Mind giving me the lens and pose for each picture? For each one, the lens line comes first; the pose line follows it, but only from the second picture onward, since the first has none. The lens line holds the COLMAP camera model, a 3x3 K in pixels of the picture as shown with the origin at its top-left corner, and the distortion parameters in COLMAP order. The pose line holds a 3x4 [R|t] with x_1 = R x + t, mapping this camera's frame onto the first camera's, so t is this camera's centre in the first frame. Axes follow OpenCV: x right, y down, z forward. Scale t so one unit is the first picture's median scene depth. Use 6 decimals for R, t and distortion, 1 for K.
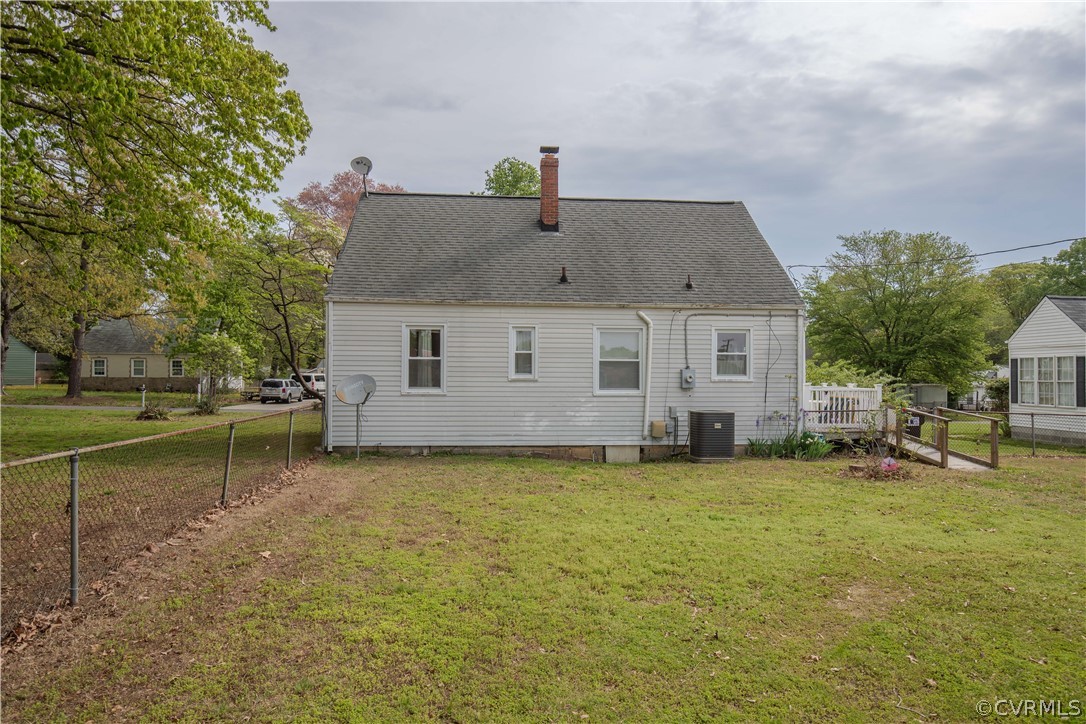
lens RADIAL K [[720.0, 0, 542.5], [0, 720.0, 369.4], [0, 0, 1]] dist [0.011217, -0.000737]
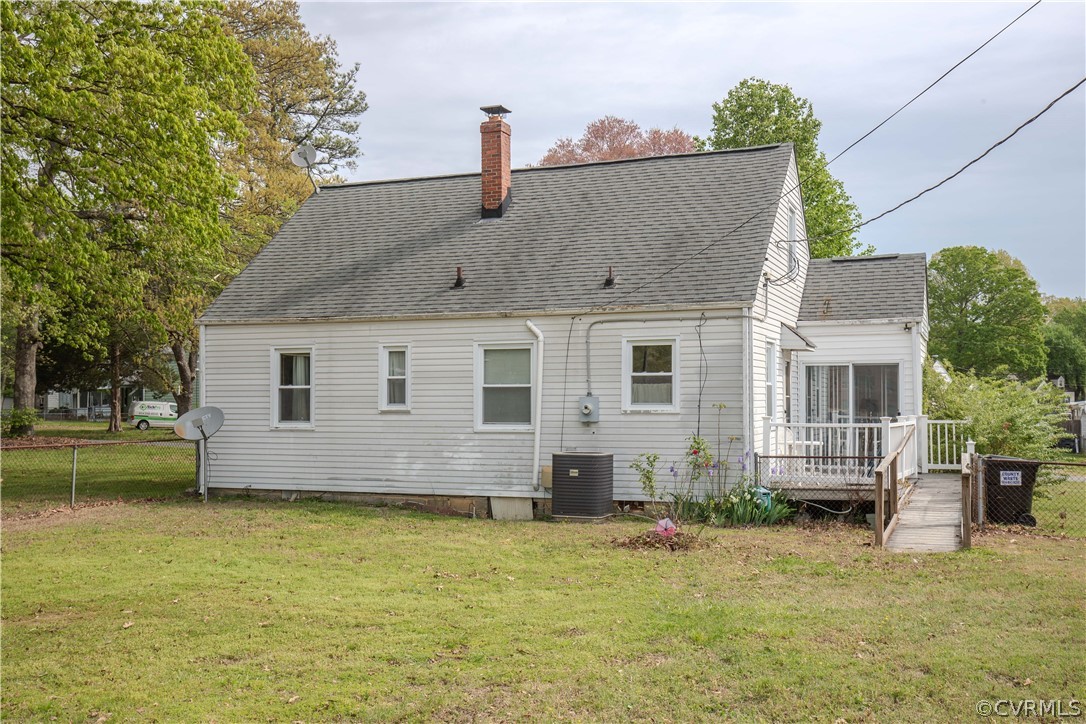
lens RADIAL K [[1077.0, 0, 564.3], [0, 1077.0, 389.2], [0, 0, 1]] dist [0.014433, 0.000000]
pose [[0.899662, -0.012553, -0.436406, 0.669364], [0.014114, 0.999900, 0.000334, -0.008539], [0.436358, -0.006460, 0.899750, -0.004178]]
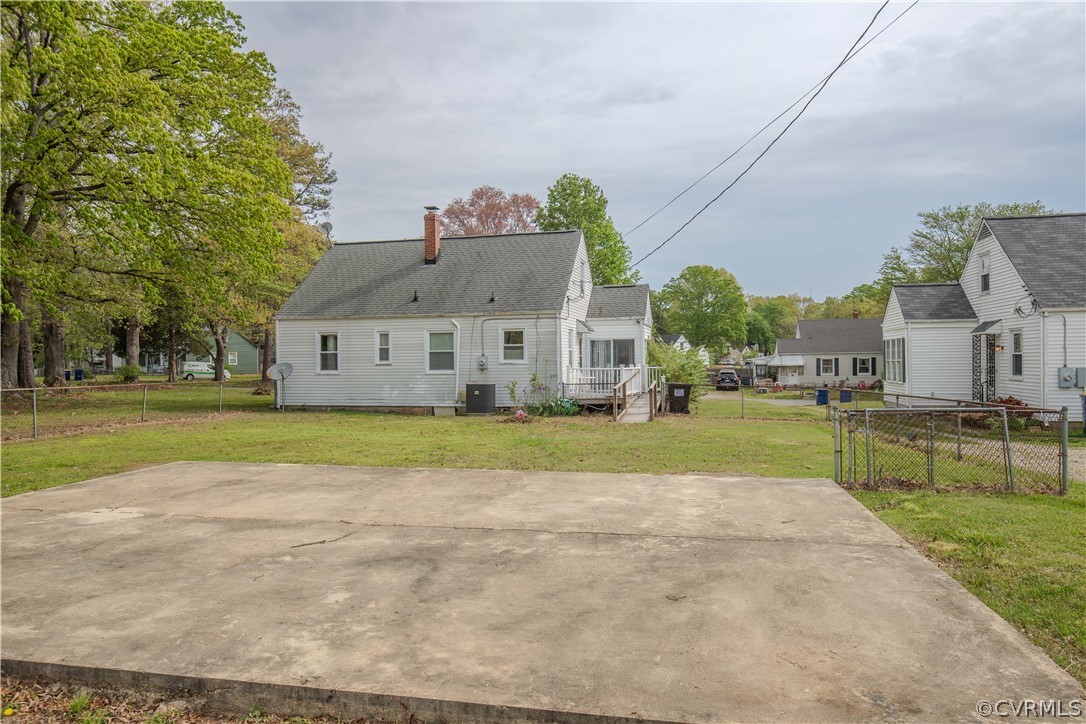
lens RADIAL K [[687.9, 0, 548.4], [0, 687.9, 364.8], [0, 0, 1]] dist [-0.005828, -0.002799]
pose [[0.949453, -0.011607, -0.313694, 0.792172], [0.018907, 0.999616, 0.020237, -0.008617], [0.313339, -0.025145, 0.949308, -0.325571]]
